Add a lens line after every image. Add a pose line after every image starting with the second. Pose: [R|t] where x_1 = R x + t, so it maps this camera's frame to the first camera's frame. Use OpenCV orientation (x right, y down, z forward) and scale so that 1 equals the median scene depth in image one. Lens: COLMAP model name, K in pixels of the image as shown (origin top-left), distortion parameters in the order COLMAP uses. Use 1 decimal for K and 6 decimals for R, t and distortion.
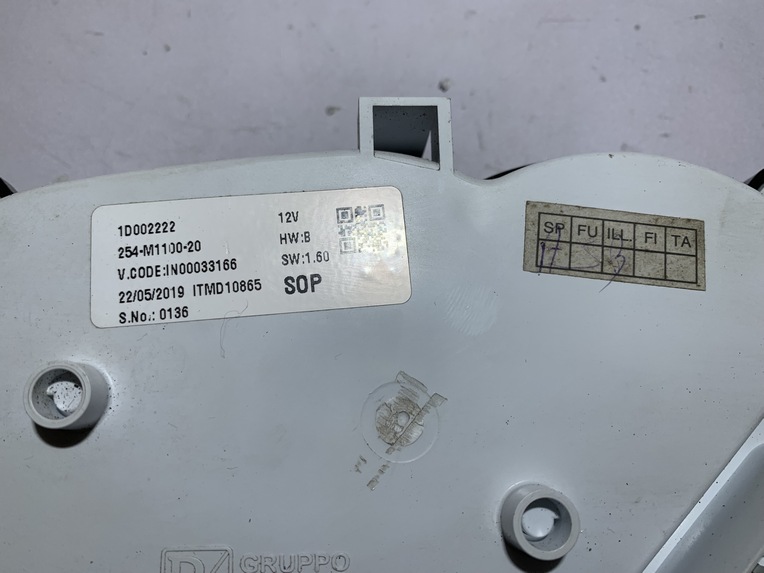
lens RADIAL K [[615.1, 0, 375.6], [0, 615.1, 294.1], [0, 0, 1]] dist [-0.026868, -0.004179]
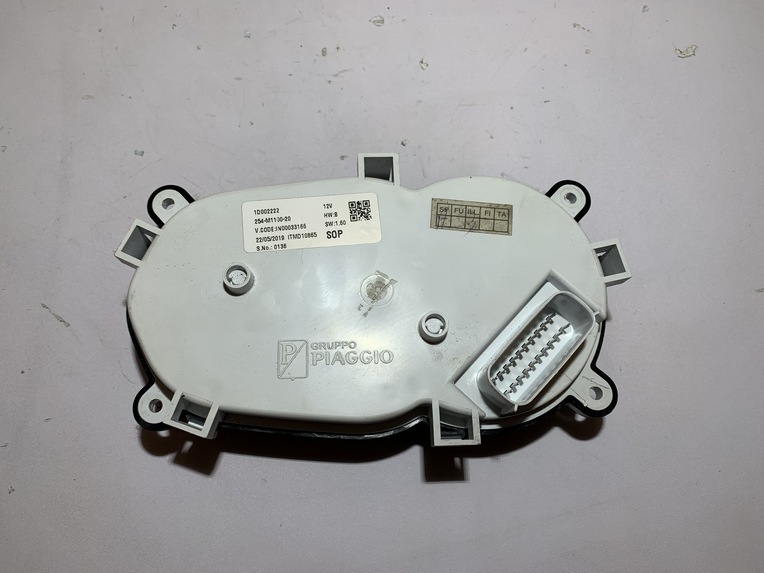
lens RADIAL K [[615.1, 0, 374.9], [0, 615.1, 297.9], [0, 0, 1]] dist [-0.026868, -0.004179]
pose [[0.999909, -0.013360, -0.001888, 0.034203], [0.013260, 0.998876, -0.045511, 0.324059], [0.002494, 0.045482, 0.998962, -1.276627]]
